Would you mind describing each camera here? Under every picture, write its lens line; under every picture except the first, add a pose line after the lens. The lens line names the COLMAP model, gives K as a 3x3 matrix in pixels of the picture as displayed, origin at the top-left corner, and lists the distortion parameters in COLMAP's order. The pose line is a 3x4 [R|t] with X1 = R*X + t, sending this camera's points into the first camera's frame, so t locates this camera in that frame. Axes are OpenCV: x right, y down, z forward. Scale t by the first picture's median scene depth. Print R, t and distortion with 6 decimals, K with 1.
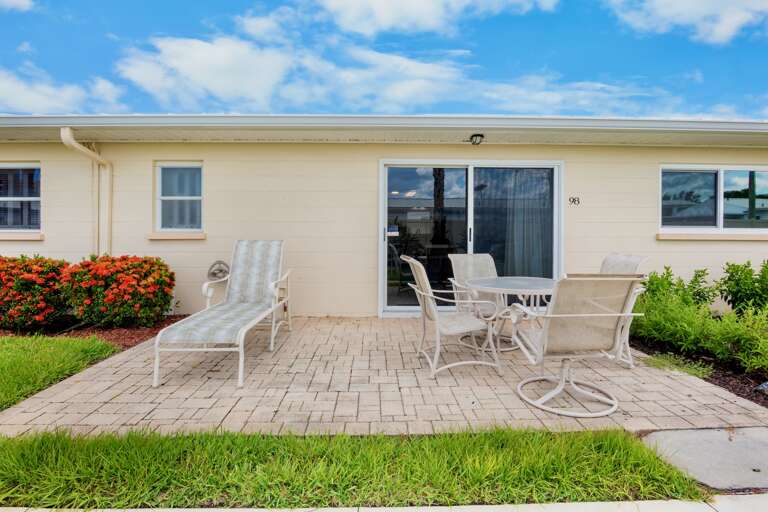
lens RADIAL K [[383.7, 0, 384.7], [0, 383.7, 234.9], [0, 0, 1]] dist [-0.026923, 0.000348]
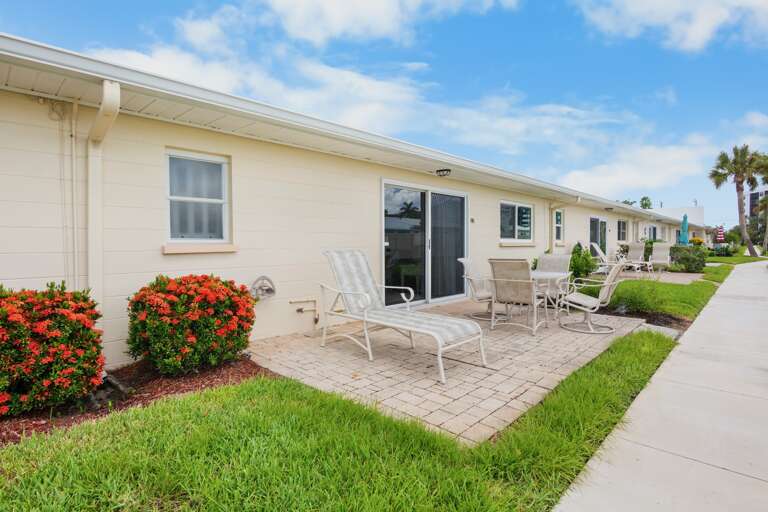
lens RADIAL K [[383.7, 0, 383.5], [0, 383.7, 254.0], [0, 0, 1]] dist [-0.026923, 0.000348]
pose [[0.725840, -0.024240, 0.687436, -0.805568], [0.009950, 0.999644, 0.024743, -0.001169], [-0.687791, -0.011120, 0.725823, 0.172907]]
